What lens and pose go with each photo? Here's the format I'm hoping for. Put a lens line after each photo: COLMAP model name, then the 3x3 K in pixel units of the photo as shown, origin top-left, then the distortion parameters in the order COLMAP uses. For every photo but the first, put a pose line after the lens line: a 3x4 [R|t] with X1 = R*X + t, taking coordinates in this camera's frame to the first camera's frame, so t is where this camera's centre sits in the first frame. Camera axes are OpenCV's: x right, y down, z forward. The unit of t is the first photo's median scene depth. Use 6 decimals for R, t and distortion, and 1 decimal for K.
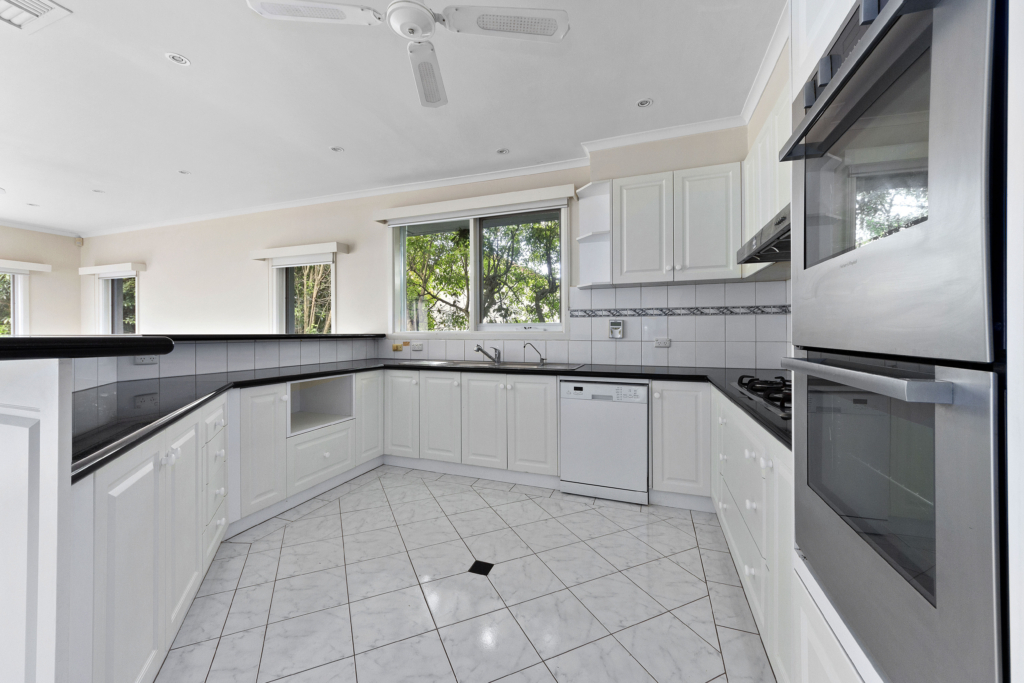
lens RADIAL K [[393.3, 0, 507.9], [0, 393.3, 337.4], [0, 0, 1]] dist [-0.009507, -0.000894]
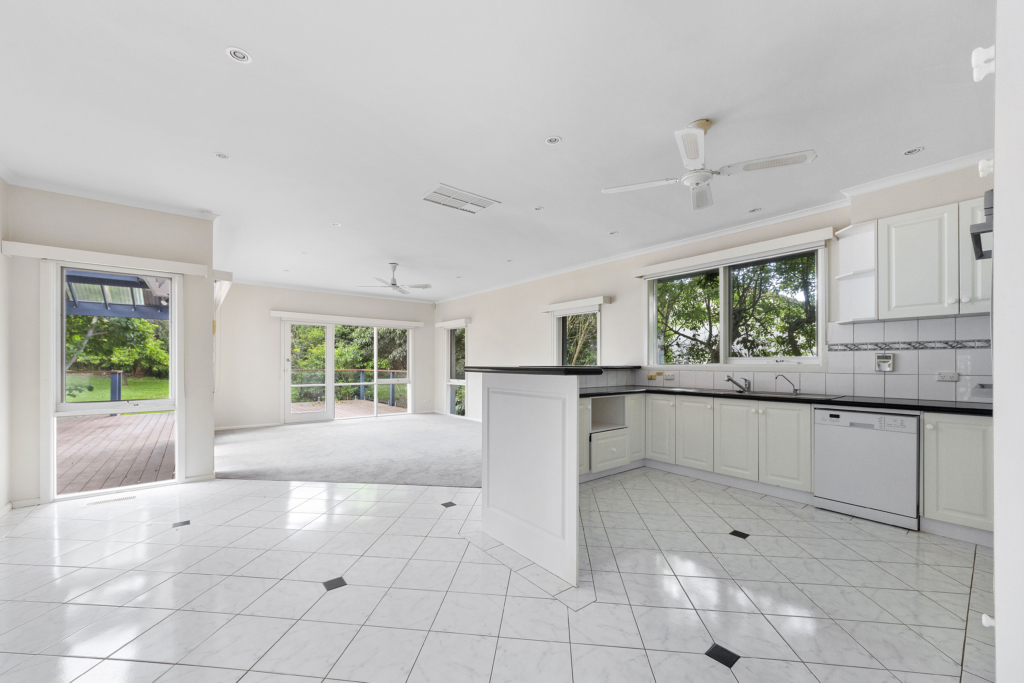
lens RADIAL K [[393.3, 0, 503.5], [0, 393.3, 365.1], [0, 0, 1]] dist [-0.009507, -0.000894]
pose [[0.847361, 0.003639, -0.531004, -0.024985], [-0.008442, 0.999942, -0.006617, 0.000725], [0.530950, 0.010090, 0.847343, -0.372134]]
